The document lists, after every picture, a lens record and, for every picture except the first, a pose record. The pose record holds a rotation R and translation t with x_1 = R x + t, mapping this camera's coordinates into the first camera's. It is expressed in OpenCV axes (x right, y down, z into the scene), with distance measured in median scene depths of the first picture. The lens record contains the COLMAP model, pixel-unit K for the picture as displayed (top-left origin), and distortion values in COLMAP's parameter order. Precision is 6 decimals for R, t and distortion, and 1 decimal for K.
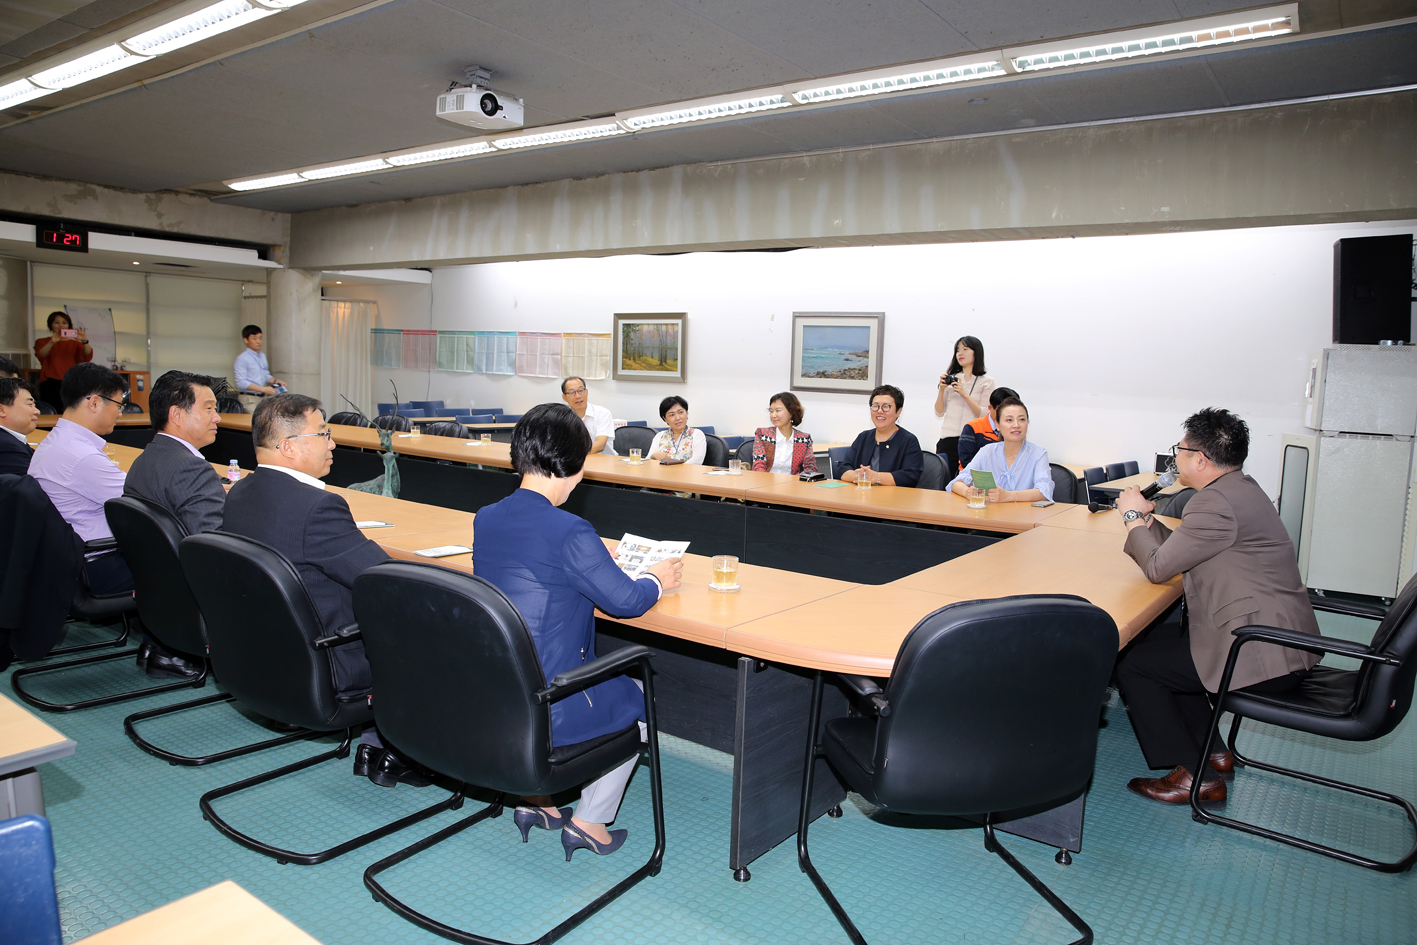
lens RADIAL K [[971.3, 0, 708.5], [0, 971.3, 472.5], [0, 0, 1]] dist [-0.098416, 0.095013]
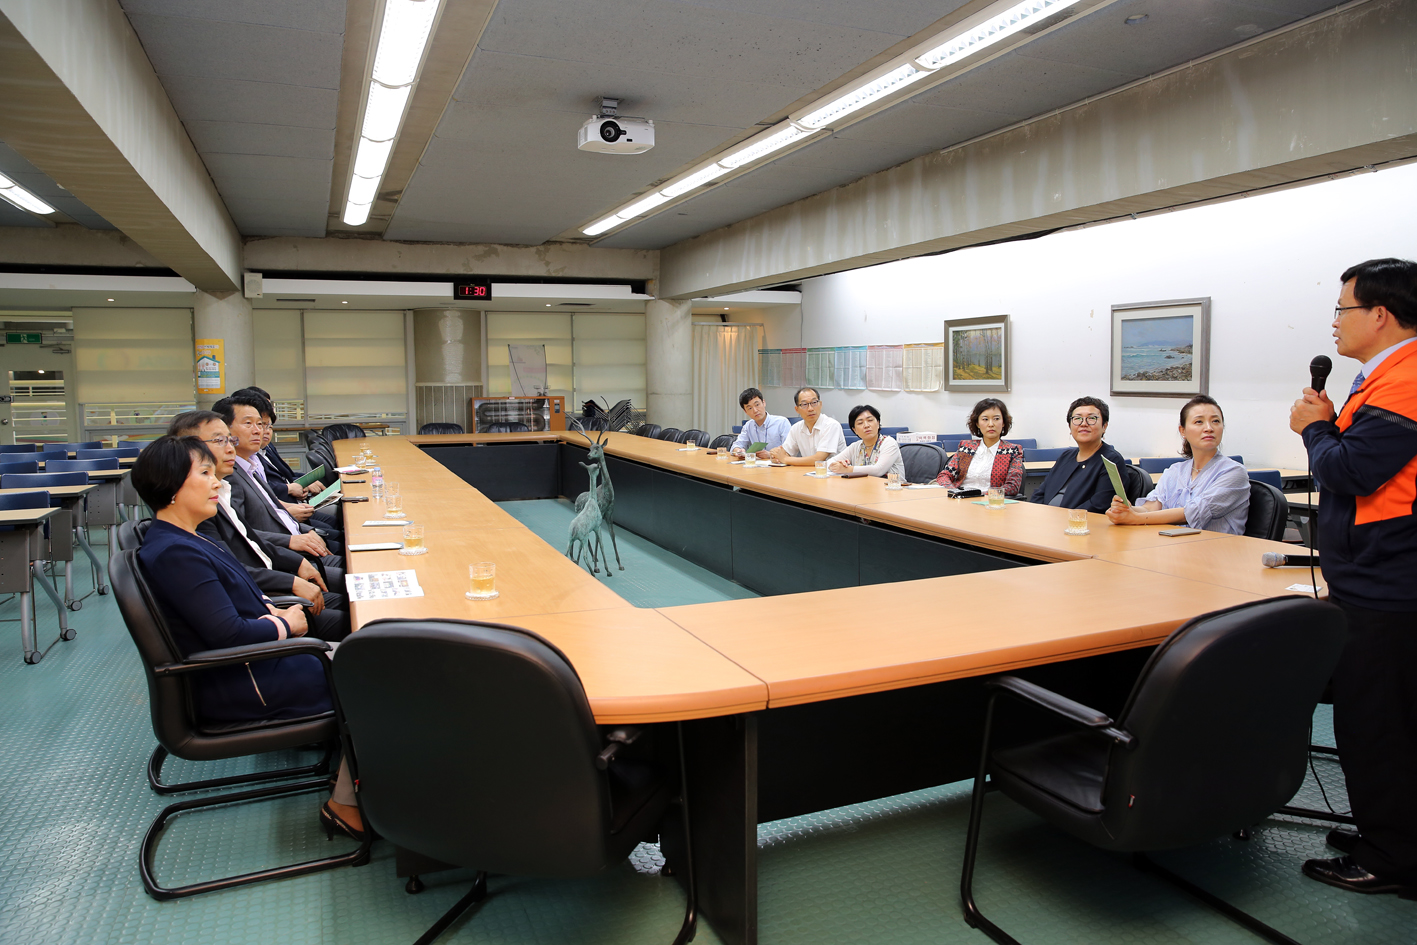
lens RADIAL K [[971.3, 0, 708.5], [0, 971.3, 472.5], [0, 0, 1]] dist [-0.098416, 0.095013]
pose [[0.853100, 0.008251, -0.521681, 0.225711], [-0.018601, 0.999720, -0.014606, 0.002692], [0.521415, 0.022164, 0.853015, 0.086822]]
